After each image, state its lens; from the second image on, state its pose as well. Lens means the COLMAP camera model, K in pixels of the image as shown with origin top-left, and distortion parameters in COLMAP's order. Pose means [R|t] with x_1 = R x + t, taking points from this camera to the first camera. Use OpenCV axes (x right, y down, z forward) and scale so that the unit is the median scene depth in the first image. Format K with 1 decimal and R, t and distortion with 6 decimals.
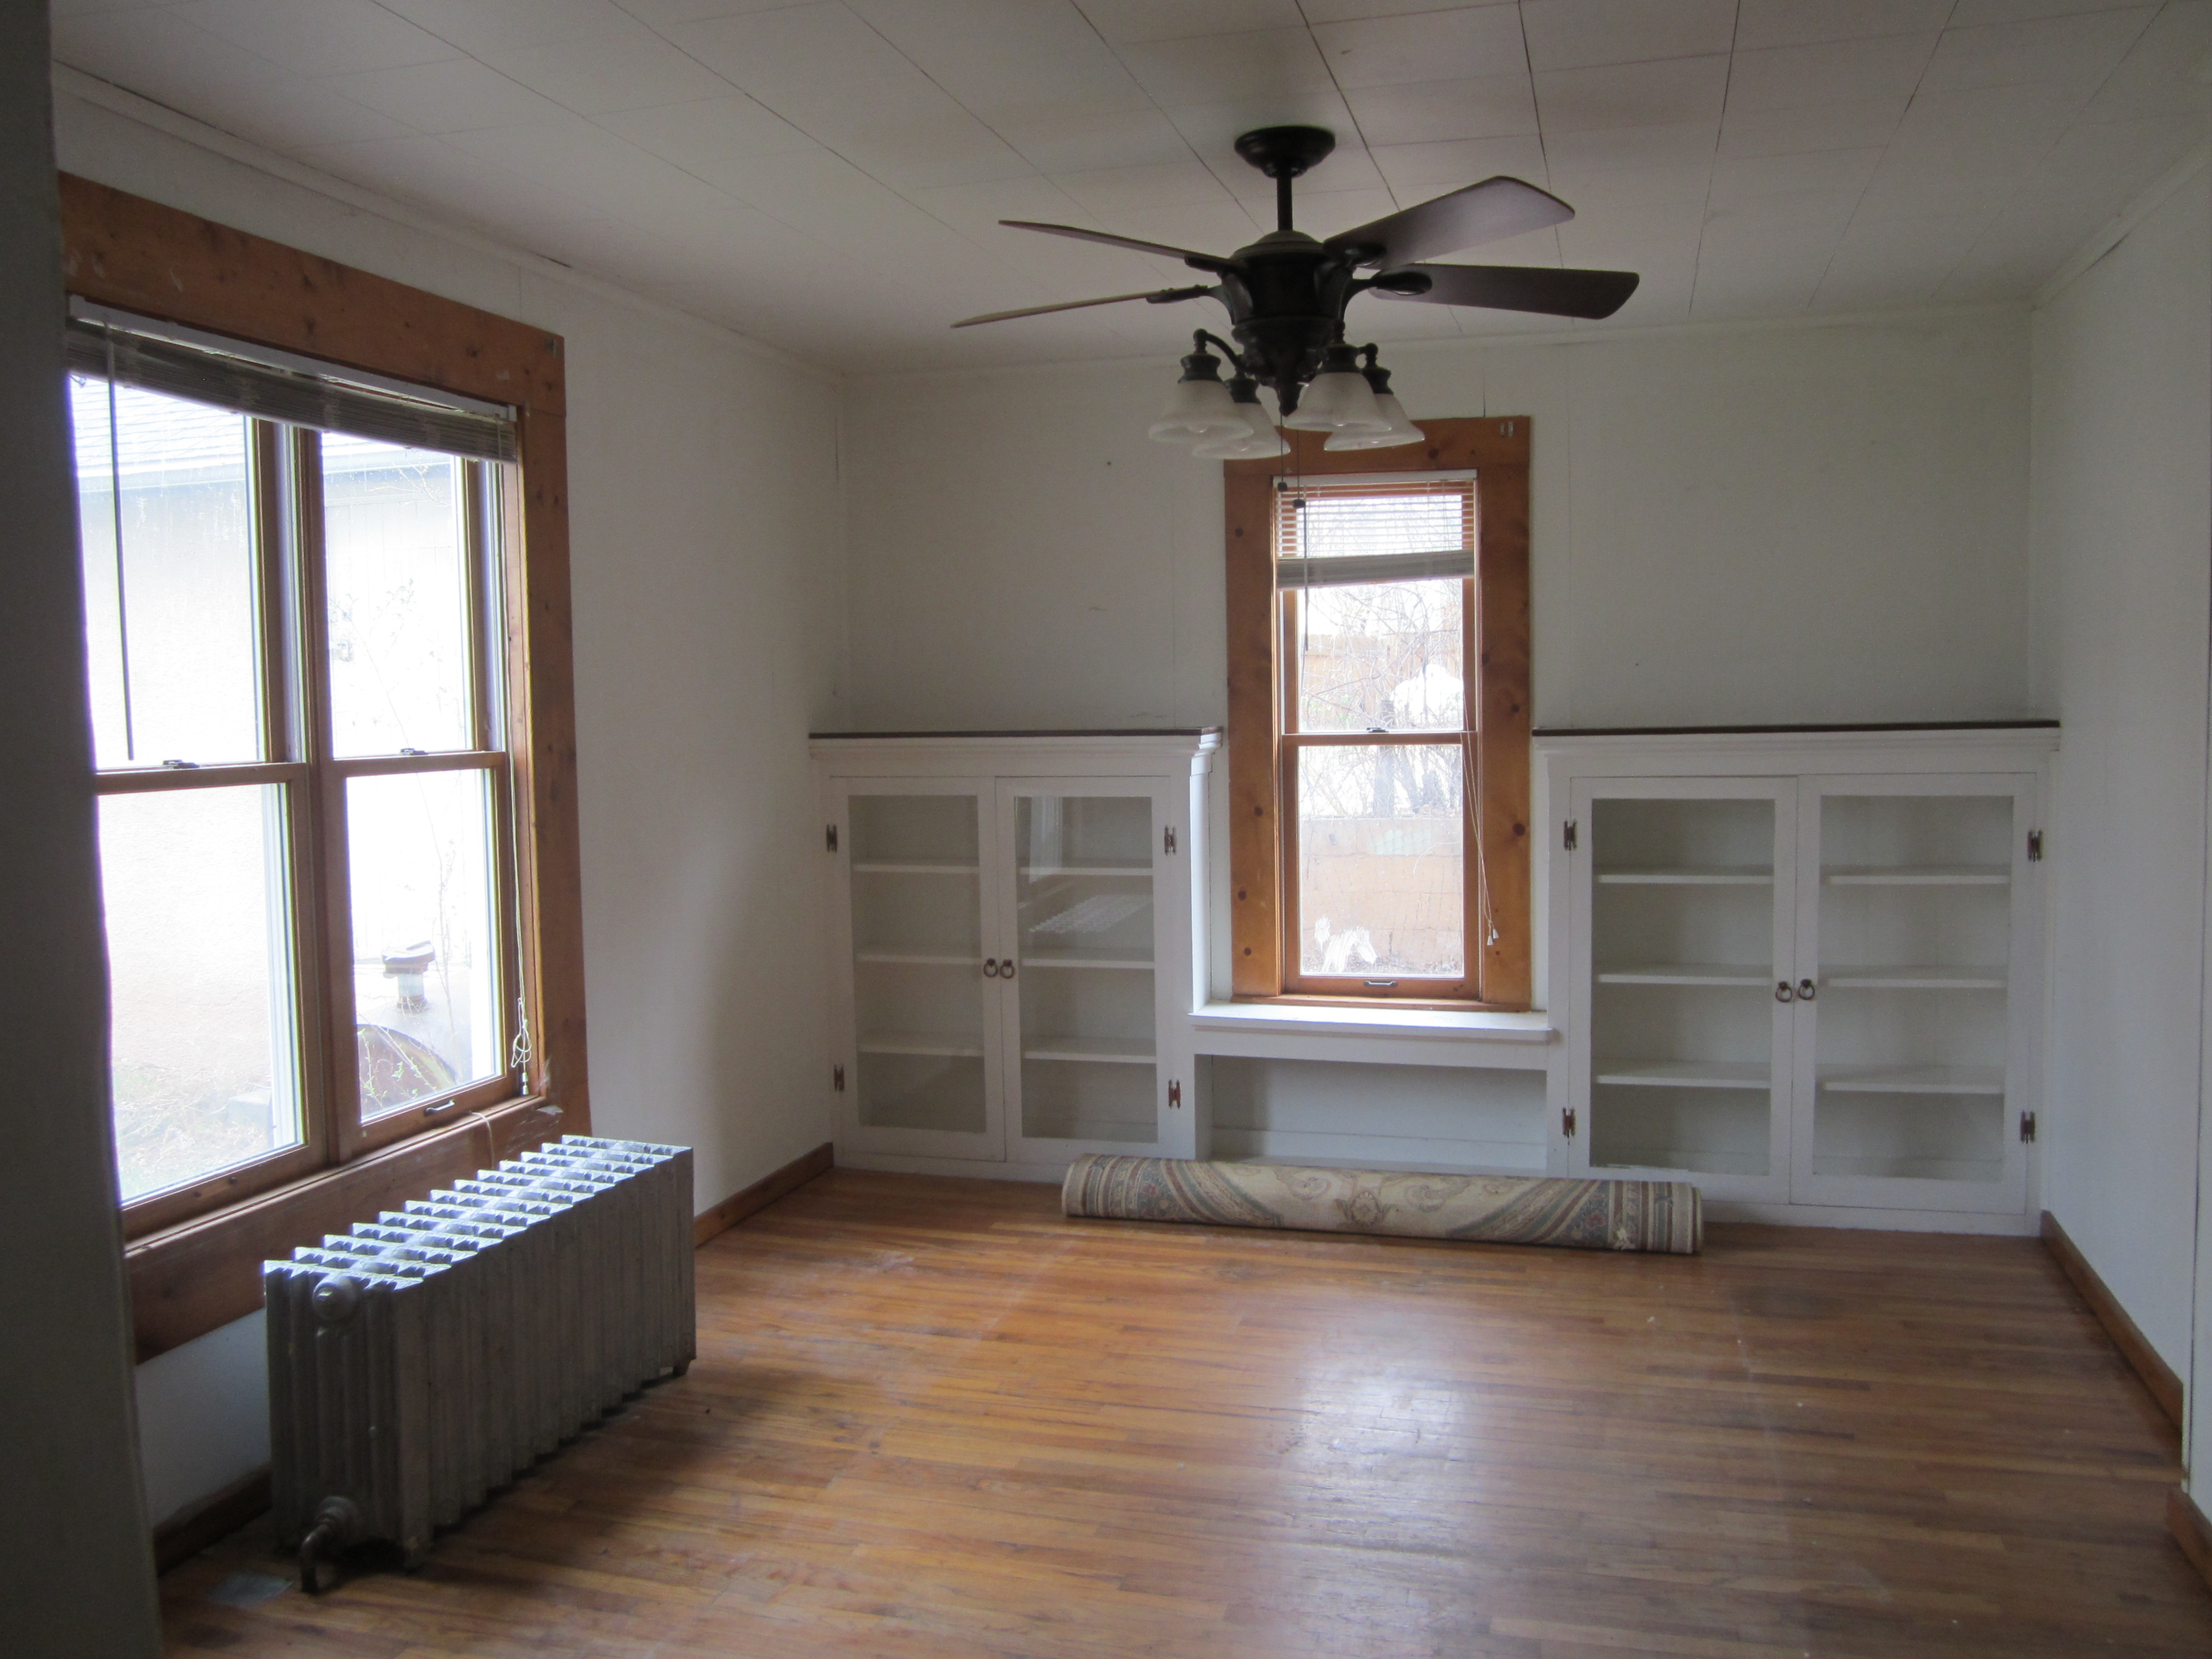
lens RADIAL K [[1800.5, 0, 1092.0], [0, 1800.5, 826.9], [0, 0, 1]] dist [-0.052589, 0.017673]
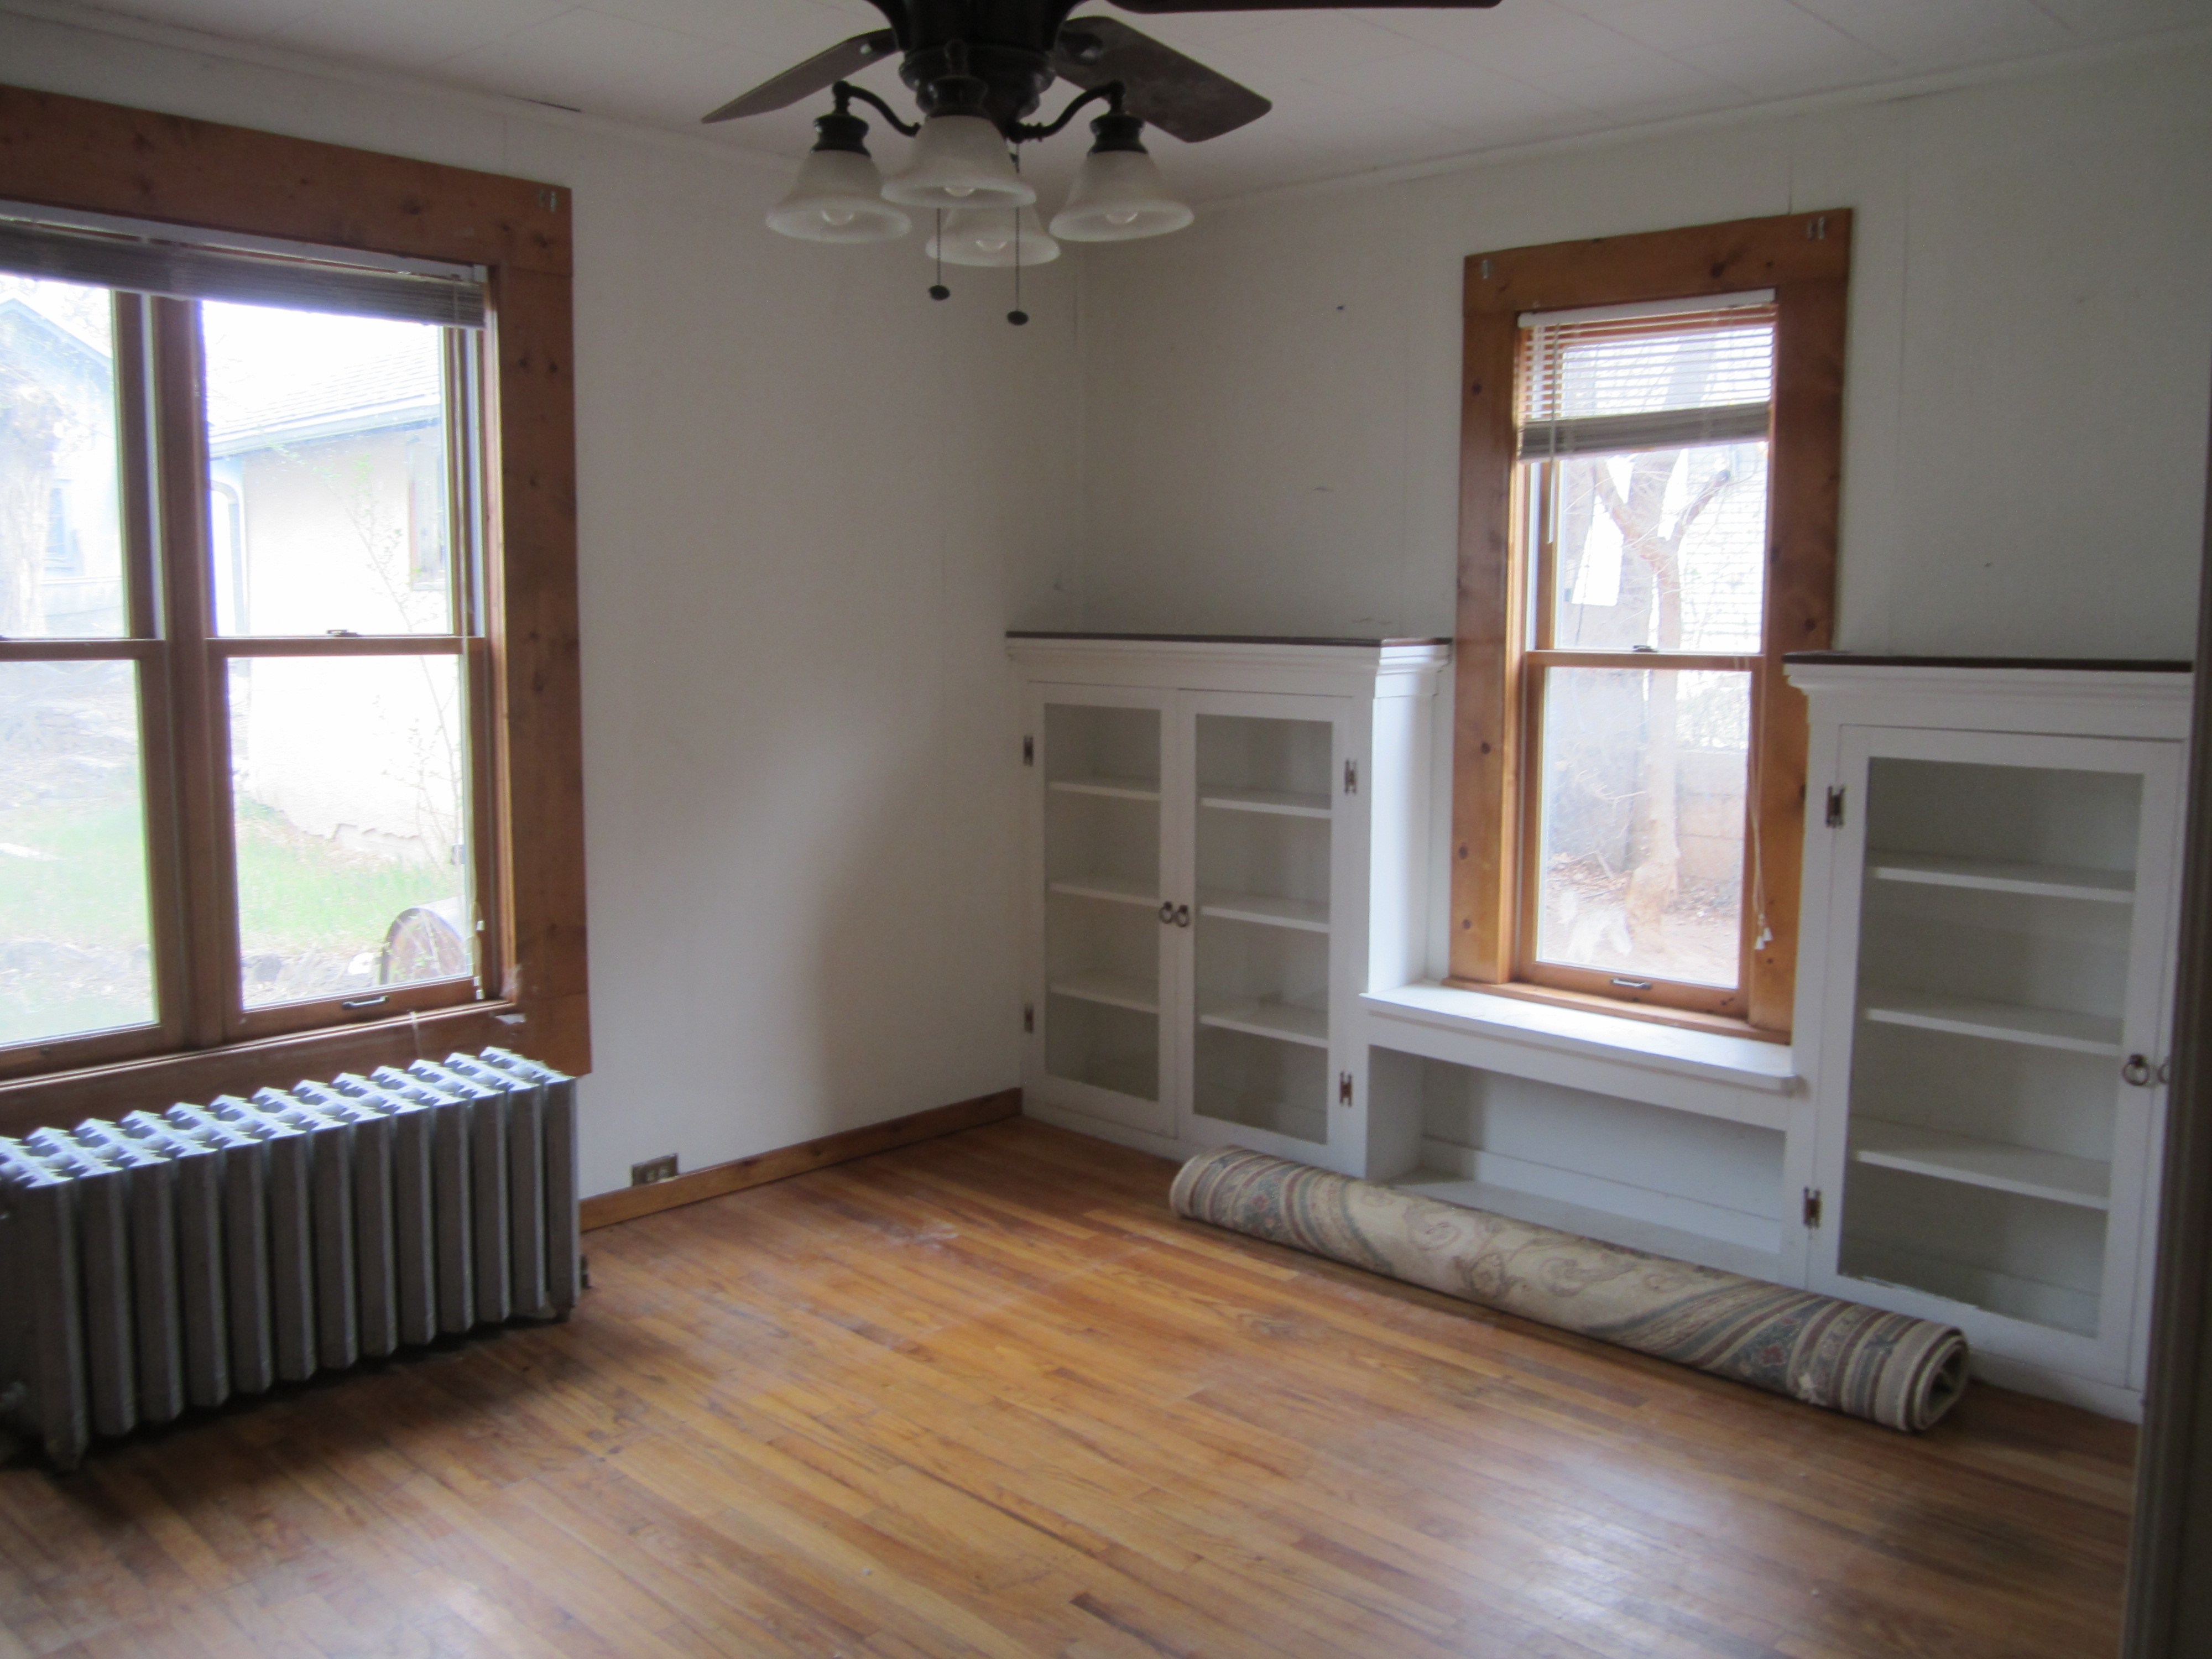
lens RADIAL K [[1800.5, 0, 1111.2], [0, 1800.5, 822.3], [0, 0, 1]] dist [-0.052589, 0.017673]
pose [[0.891181, 0.075485, -0.447324, 0.332758], [-0.053857, 0.996690, 0.060893, -0.016641], [0.450440, -0.030175, 0.892297, 0.253488]]
